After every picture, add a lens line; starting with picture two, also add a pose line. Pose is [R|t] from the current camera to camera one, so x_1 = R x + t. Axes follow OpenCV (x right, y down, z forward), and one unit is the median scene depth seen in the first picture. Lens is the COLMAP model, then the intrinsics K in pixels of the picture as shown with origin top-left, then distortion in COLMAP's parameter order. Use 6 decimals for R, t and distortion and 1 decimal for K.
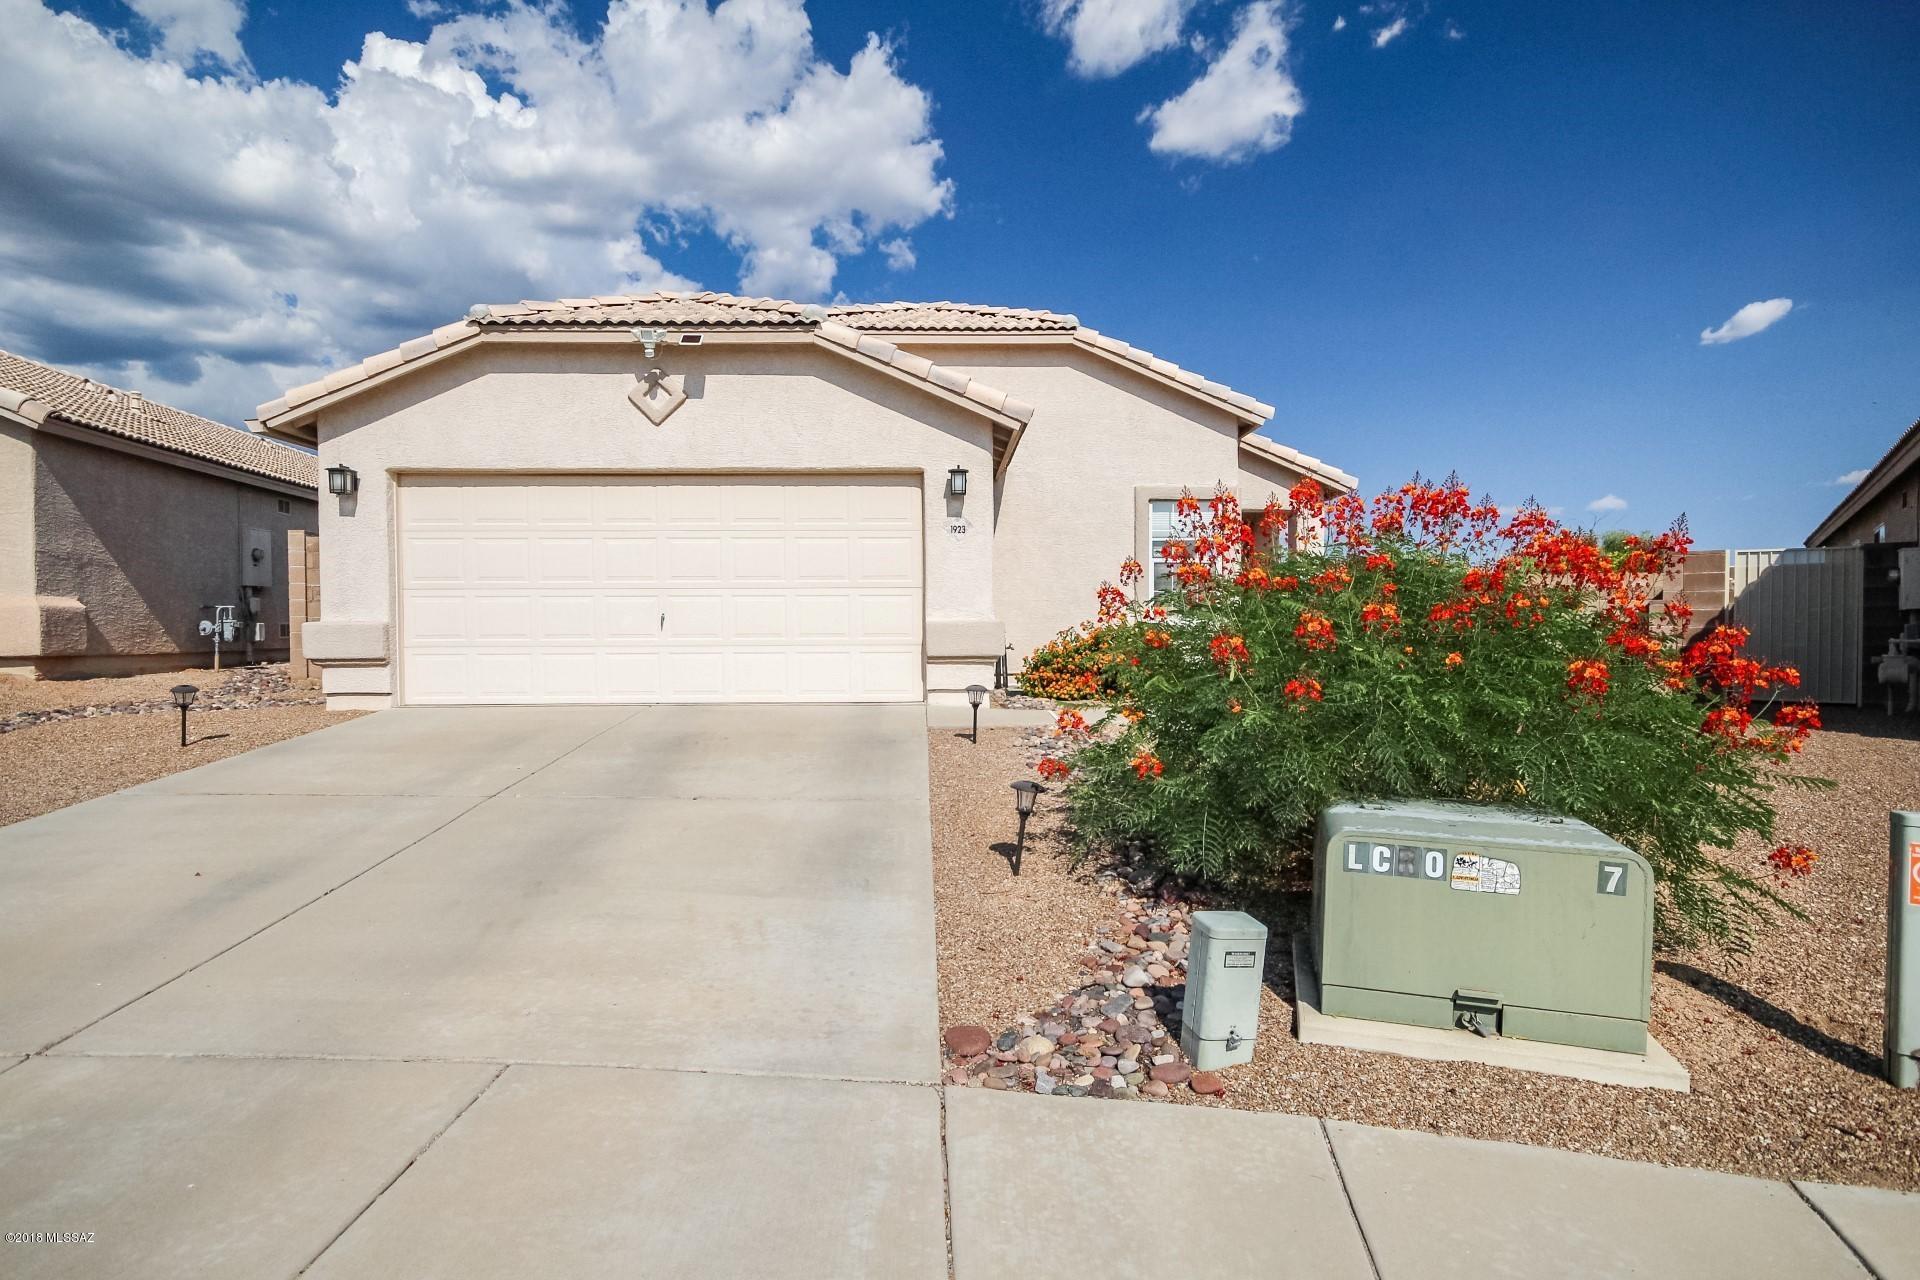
lens RADIAL K [[1032.6, 0, 959.6], [0, 1032.6, 645.0], [0, 0, 1]] dist [-0.006615, 0.006562]
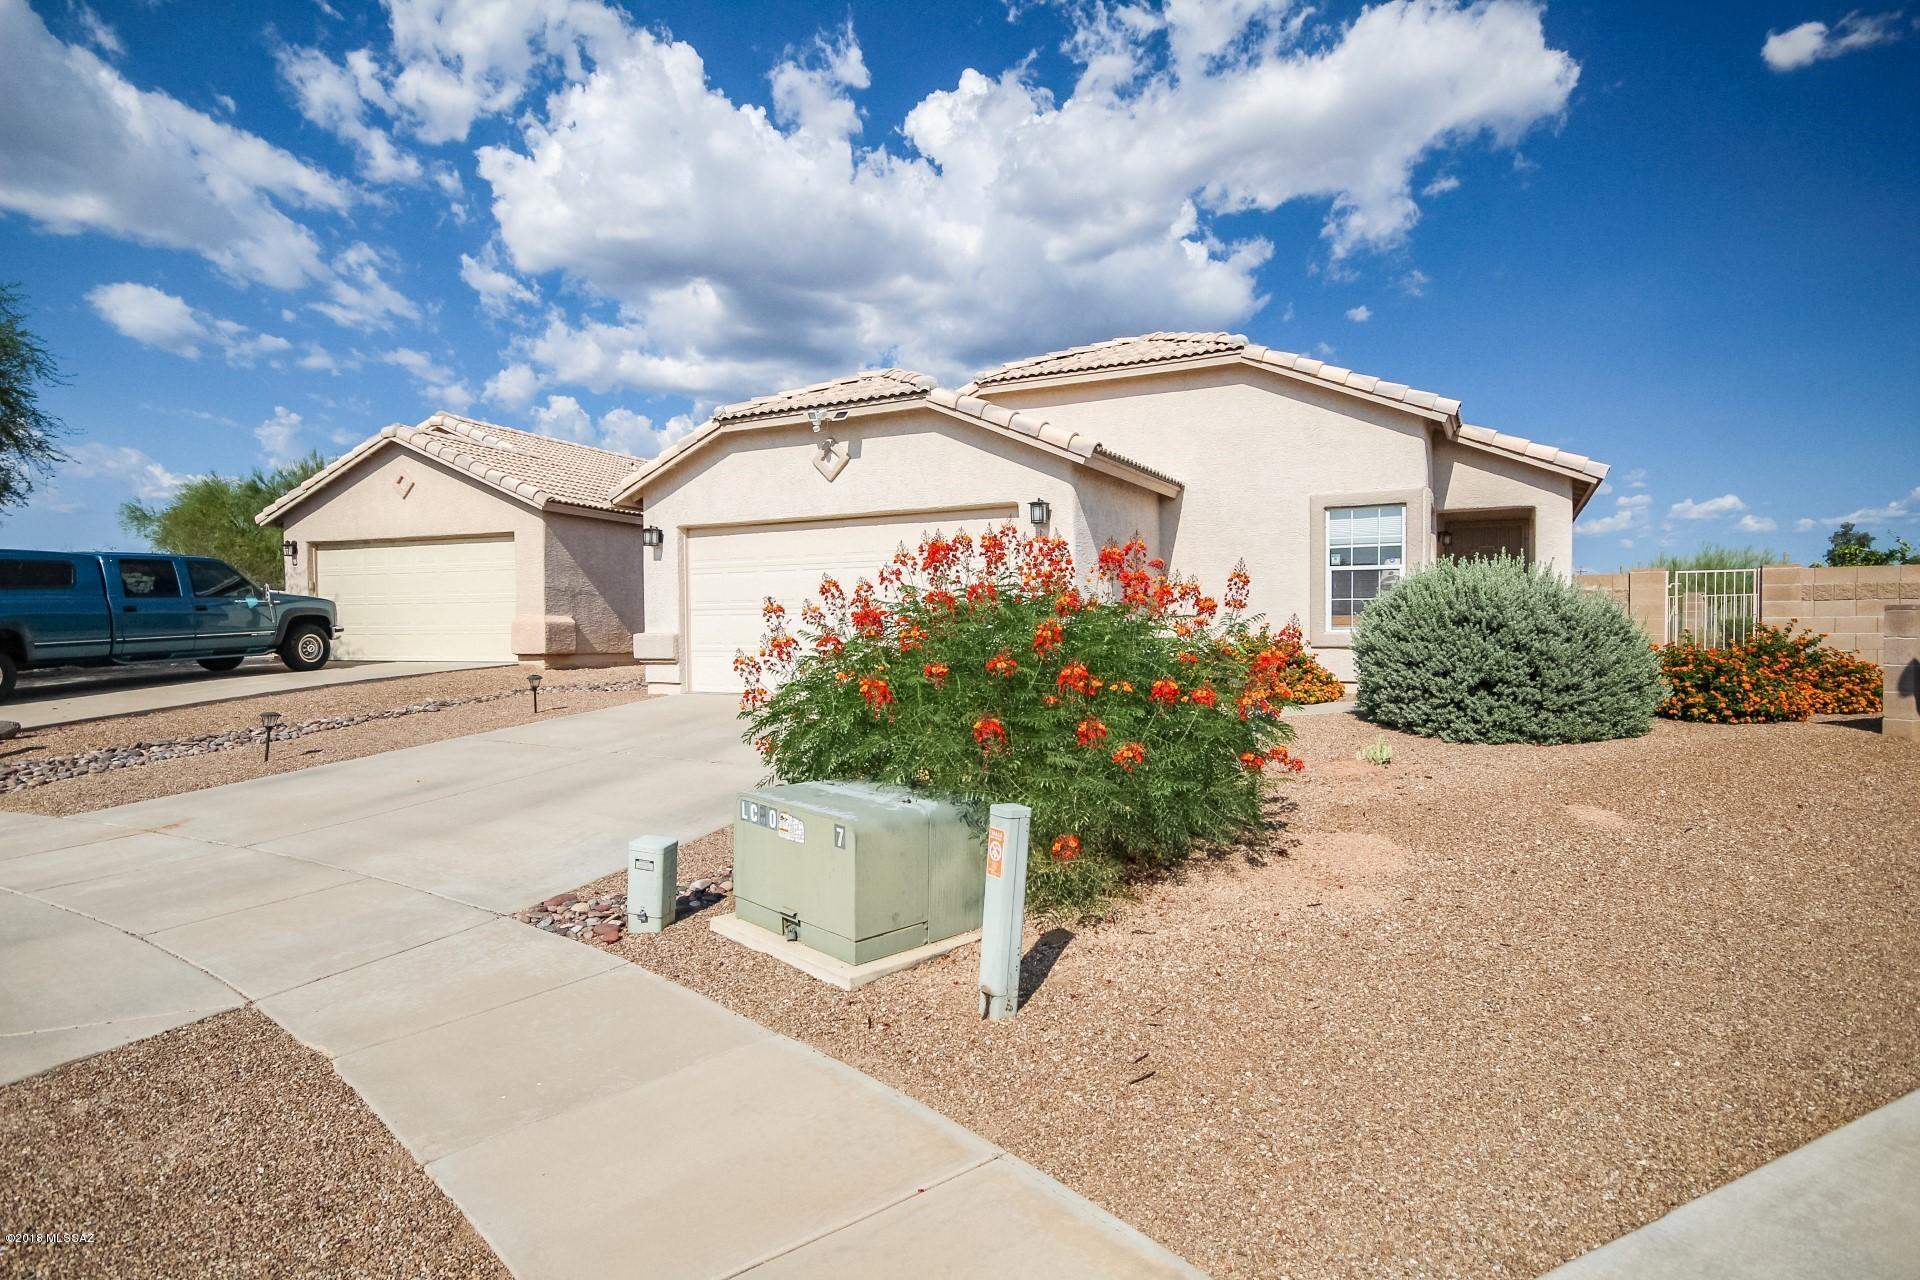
lens RADIAL K [[1032.6, 0, 968.5], [0, 1032.6, 637.1], [0, 0, 1]] dist [-0.006615, 0.006562]
pose [[0.864879, 0.003172, -0.501971, 0.508602], [-0.007375, 0.999952, -0.006387, -0.010606], [0.501927, 0.009226, 0.864861, -0.034883]]
